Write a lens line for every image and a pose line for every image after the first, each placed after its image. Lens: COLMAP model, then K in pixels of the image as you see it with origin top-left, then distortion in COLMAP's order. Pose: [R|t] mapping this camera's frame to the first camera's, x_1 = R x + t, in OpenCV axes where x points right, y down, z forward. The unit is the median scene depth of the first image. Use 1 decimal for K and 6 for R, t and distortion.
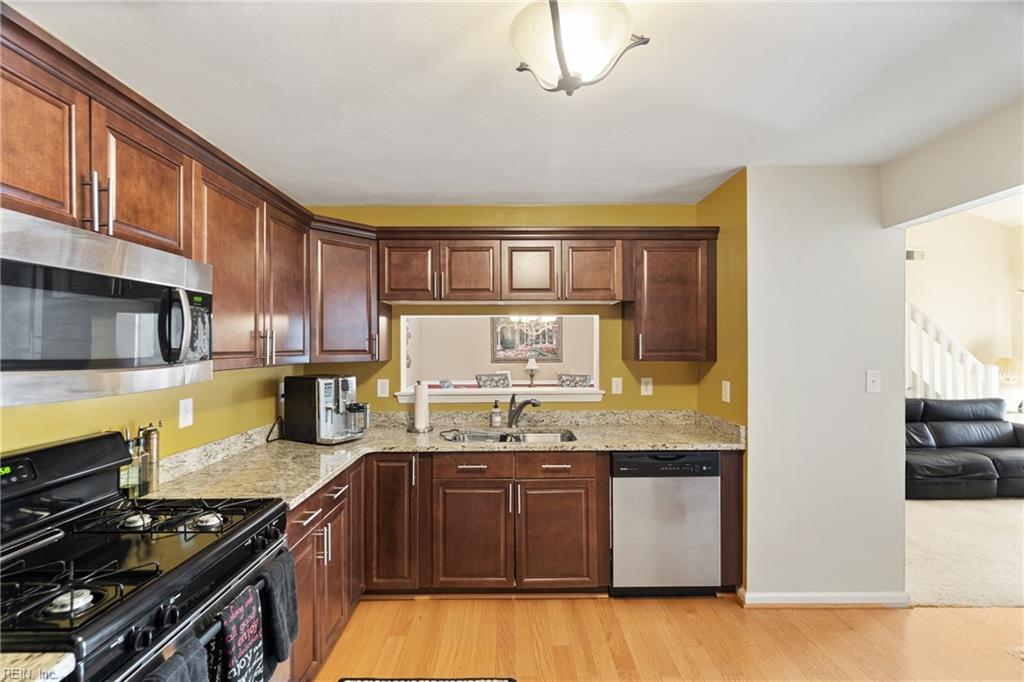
lens RADIAL K [[442.4, 0, 508.5], [0, 442.4, 344.8], [0, 0, 1]] dist [-0.001818, 0.000070]
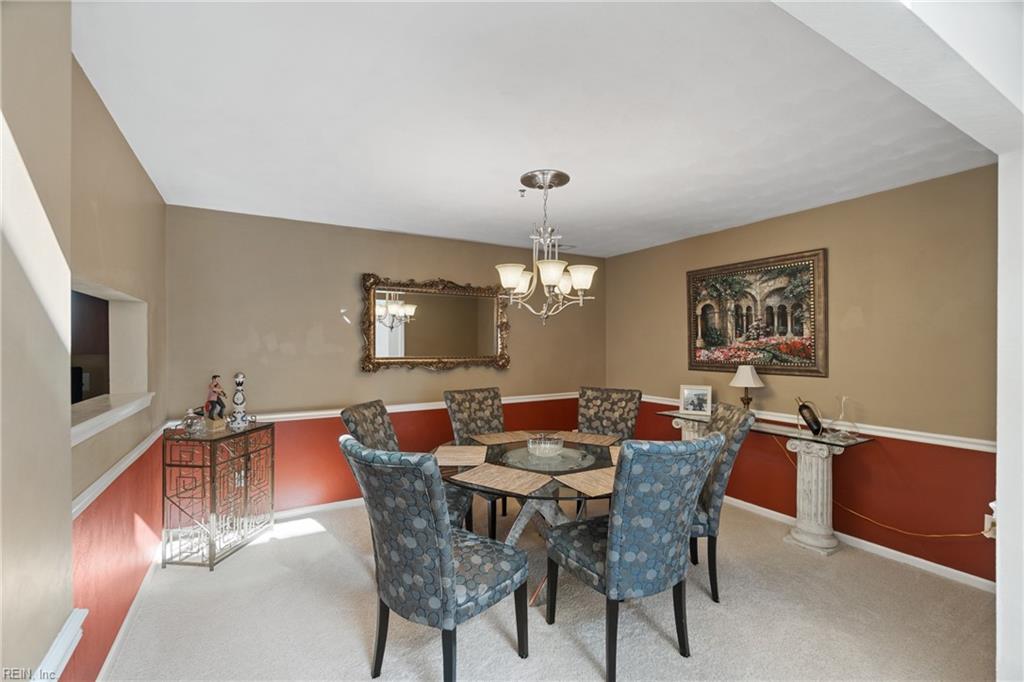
lens RADIAL K [[442.4, 0, 508.5], [0, 442.4, 344.8], [0, 0, 1]] dist [-0.001818, 0.000070]
pose [[0.493071, 0.006810, -0.869962, 1.009723], [0.000683, 0.999966, 0.008215, 0.010896], [0.869989, -0.004644, 0.493050, 1.492742]]
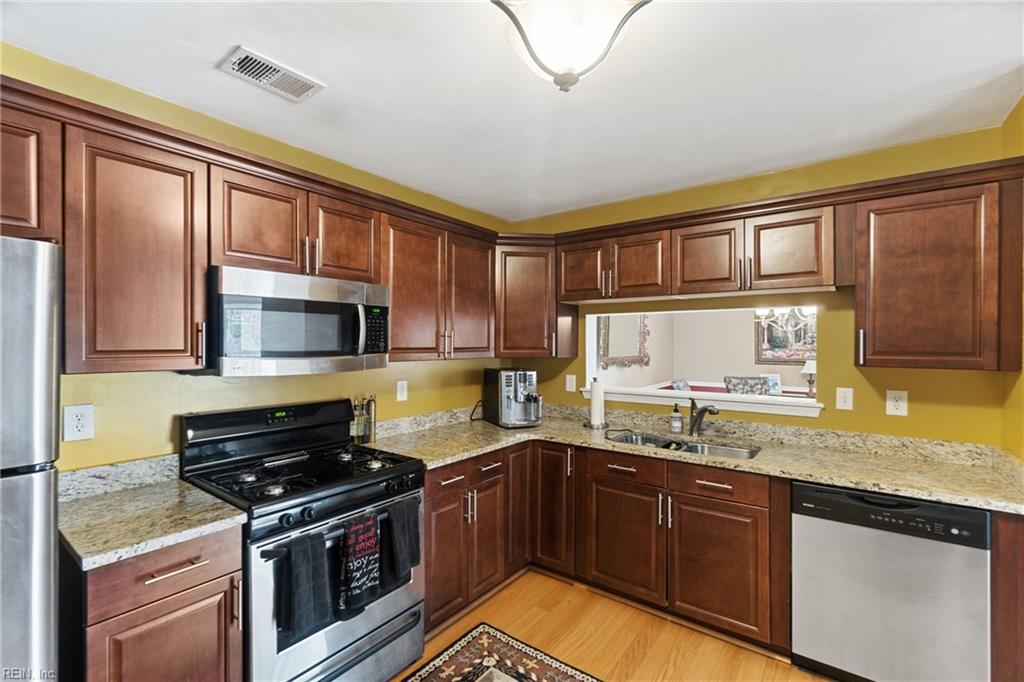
lens RADIAL K [[448.1, 0, 507.9], [0, 448.1, 343.9], [0, 0, 1]] dist [0.000981, -0.000308]
pose [[0.796256, 0.006432, -0.604926, 0.304731], [-0.003731, 0.999977, 0.005722, -0.003178], [0.604949, -0.002299, 0.796261, 0.057792]]
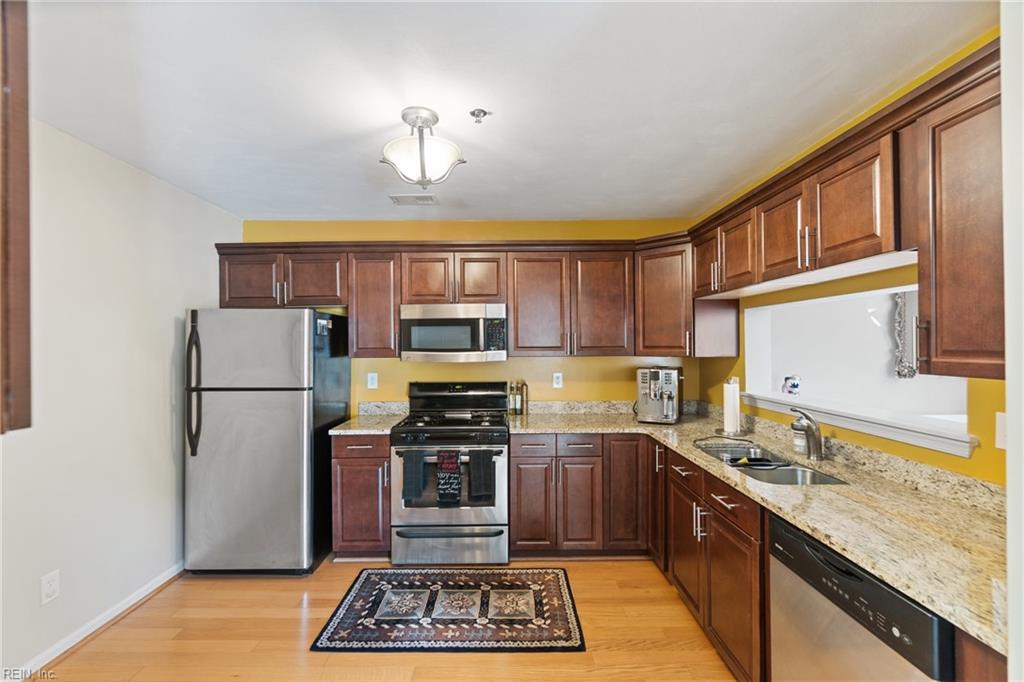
lens RADIAL K [[448.0, 0, 506.9], [0, 448.0, 344.4], [0, 0, 1]] dist [0.001228, 0.000335]
pose [[0.006429, 0.003433, -0.999973, 0.840717], [0.008726, 0.999956, 0.003489, 0.000130], [0.999941, -0.008748, 0.006399, 0.608893]]
